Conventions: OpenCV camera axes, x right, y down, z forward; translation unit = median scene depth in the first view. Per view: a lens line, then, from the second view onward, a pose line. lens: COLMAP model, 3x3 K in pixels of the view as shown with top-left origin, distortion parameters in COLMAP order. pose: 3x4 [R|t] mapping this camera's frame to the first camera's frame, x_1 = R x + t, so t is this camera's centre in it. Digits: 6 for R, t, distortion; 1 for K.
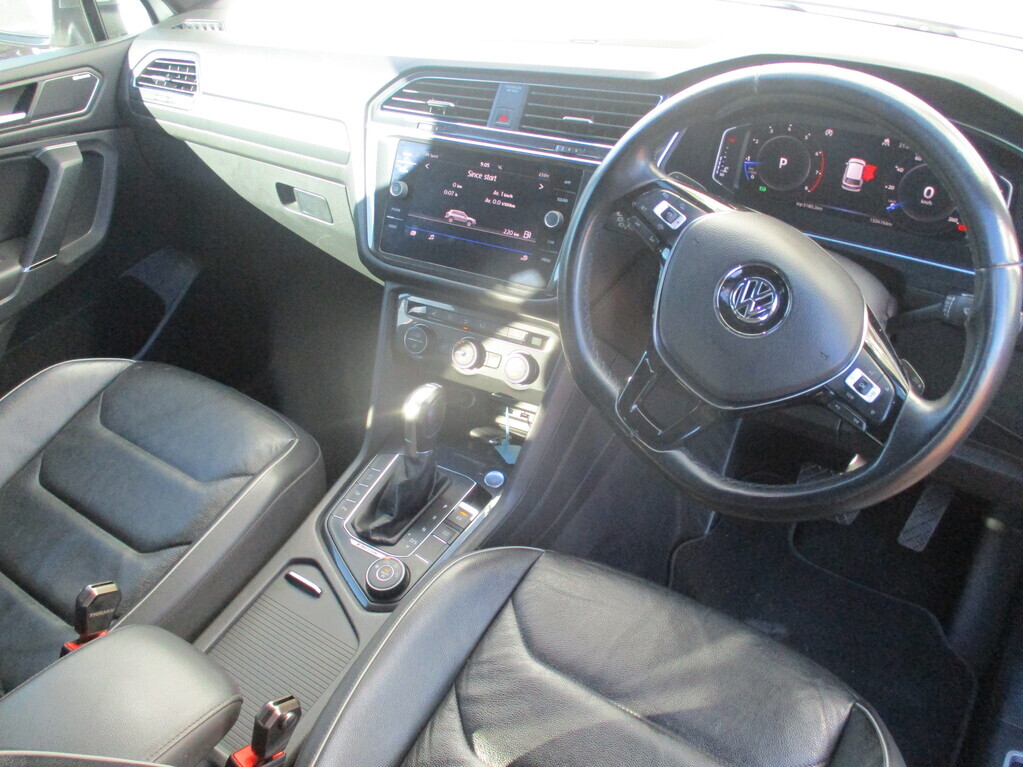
lens RADIAL K [[864.7, 0, 503.2], [0, 864.7, 379.3], [0, 0, 1]] dist [-0.030576, 0.005845]
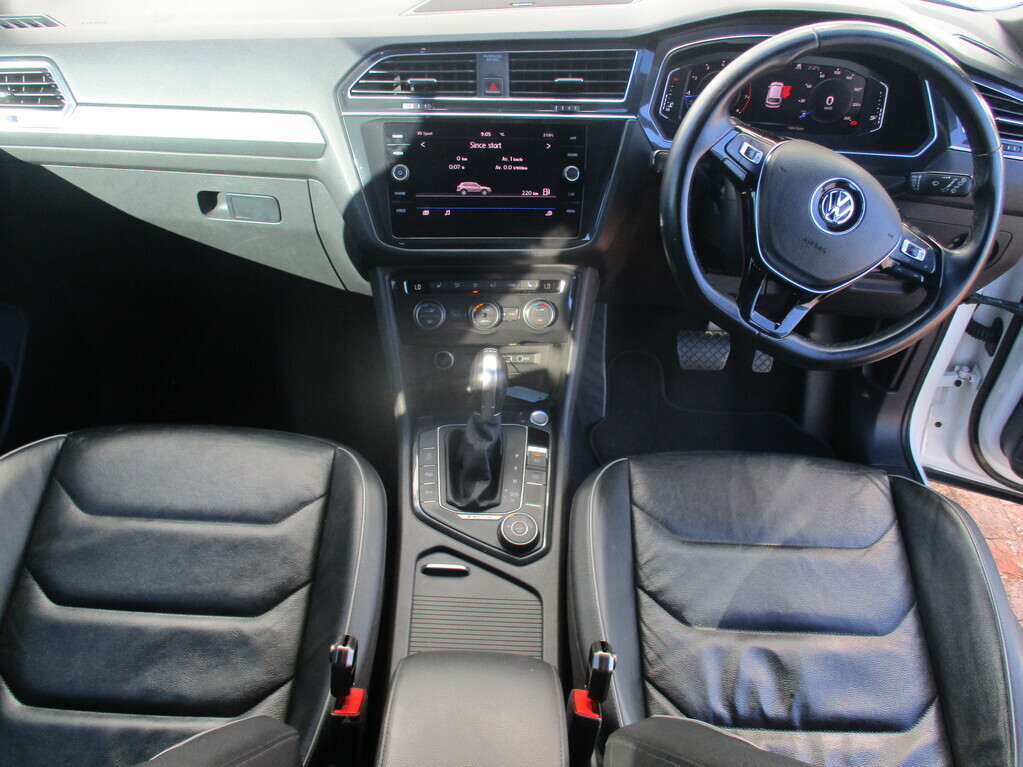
lens RADIAL K [[864.7, 0, 511.3], [0, 864.7, 382.1], [0, 0, 1]] dist [-0.030576, 0.005845]
pose [[0.834671, -0.298988, 0.462527, -0.569956], [0.254333, 0.954153, 0.157820, -0.118259], [-0.488508, -0.014092, 0.872446, 0.064727]]
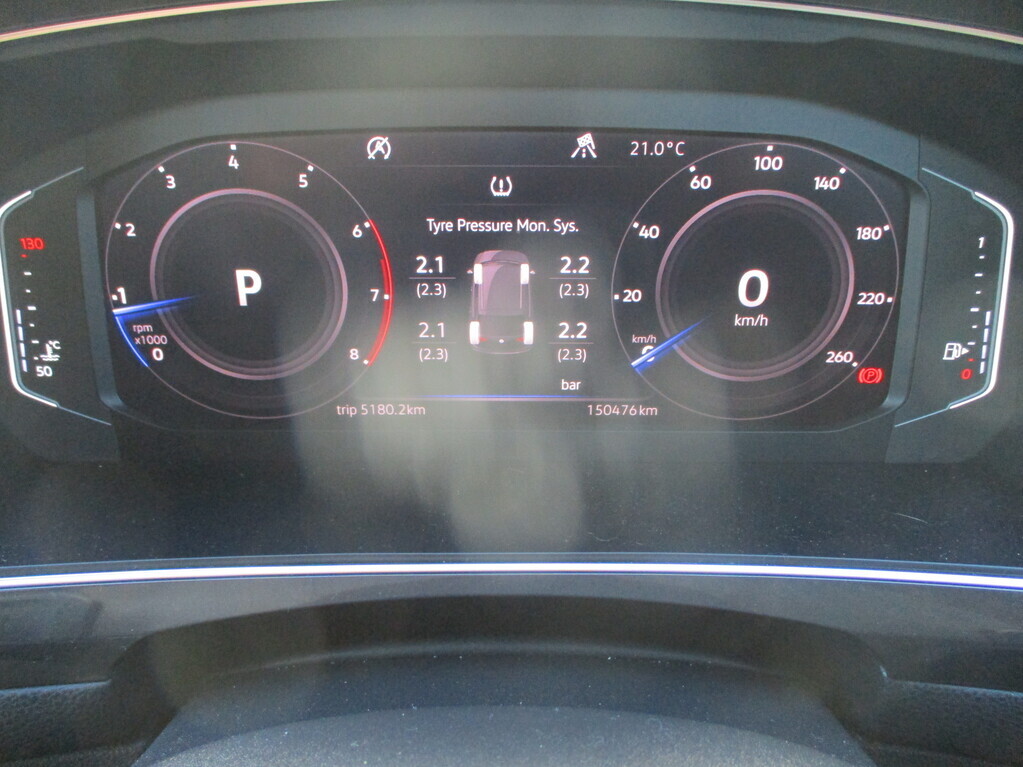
lens RADIAL K [[864.7, 0, 512.6], [0, 864.7, 389.5], [0, 0, 1]] dist [-0.030576, 0.005845]
pose [[0.822338, -0.256819, 0.507744, 0.230252], [0.309331, 0.950742, -0.020100, -0.176178], [-0.477572, 0.173590, 0.861273, 0.680199]]
